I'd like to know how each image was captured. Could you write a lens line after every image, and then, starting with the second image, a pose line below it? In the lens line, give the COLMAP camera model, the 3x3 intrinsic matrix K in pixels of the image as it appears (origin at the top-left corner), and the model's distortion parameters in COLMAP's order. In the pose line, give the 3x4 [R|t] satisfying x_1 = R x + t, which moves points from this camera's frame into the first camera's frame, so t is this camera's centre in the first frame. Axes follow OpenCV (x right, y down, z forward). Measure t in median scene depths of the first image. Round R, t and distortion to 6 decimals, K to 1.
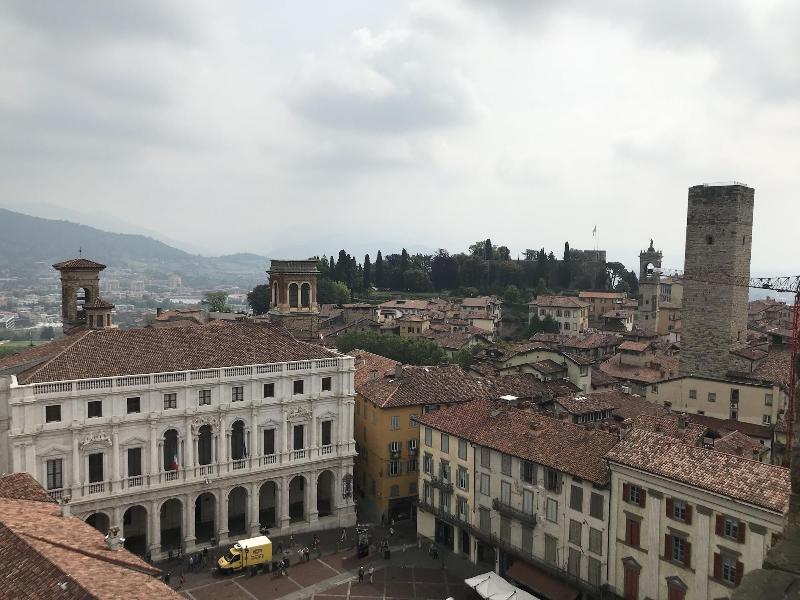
lens RADIAL K [[648.4, 0, 399.8], [0, 648.4, 298.9], [0, 0, 1]] dist [0.027258, -0.044054]
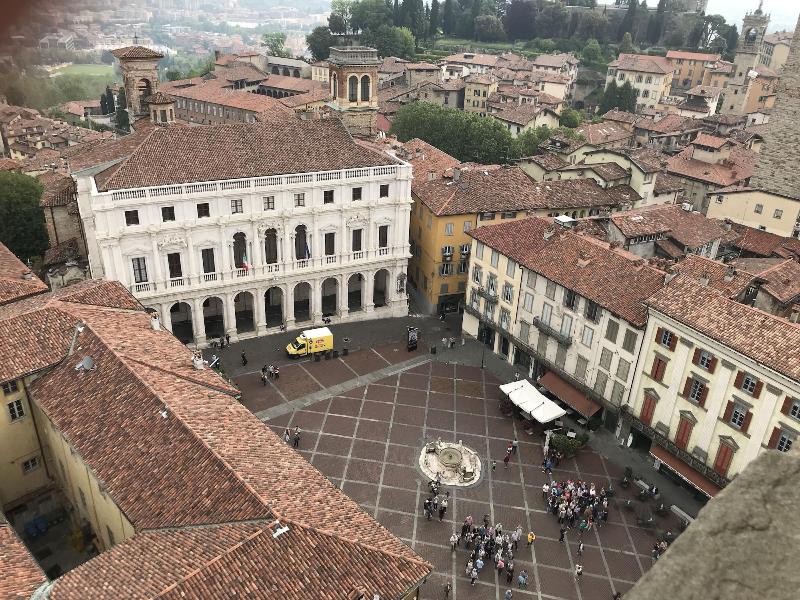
lens RADIAL K [[648.4, 0, 400.2], [0, 648.4, 299.3], [0, 0, 1]] dist [0.027258, -0.044054]
pose [[0.994453, 0.071936, -0.076739, 0.002235], [-0.036666, 0.920889, 0.388097, -0.117085], [0.098586, -0.383131, 0.918418, 0.000585]]
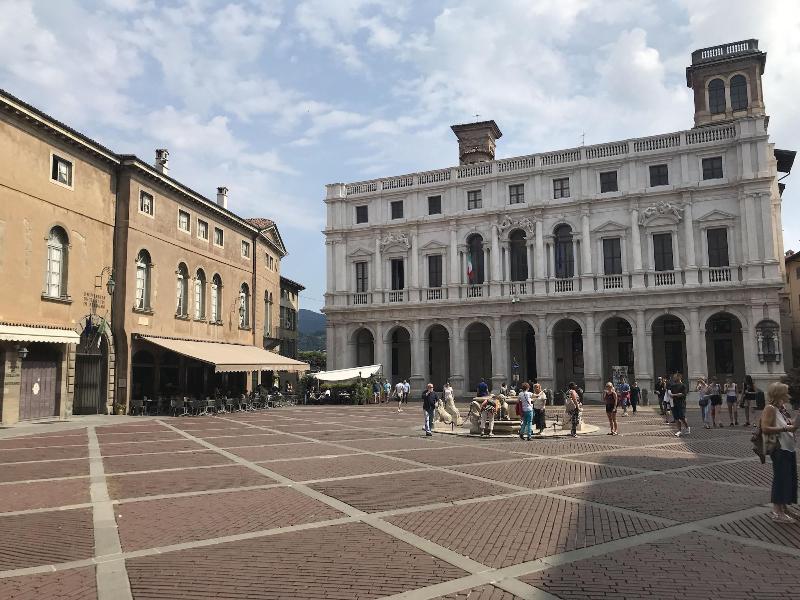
lens RADIAL K [[648.4, 0, 398.6], [0, 648.4, 299.4], [0, 0, 1]] dist [0.027258, -0.044054]
pose [[0.535672, -0.112204, -0.836938, 0.242646], [-0.031964, 0.987728, -0.152878, 0.384859], [0.843821, 0.108645, 0.525512, 0.485950]]
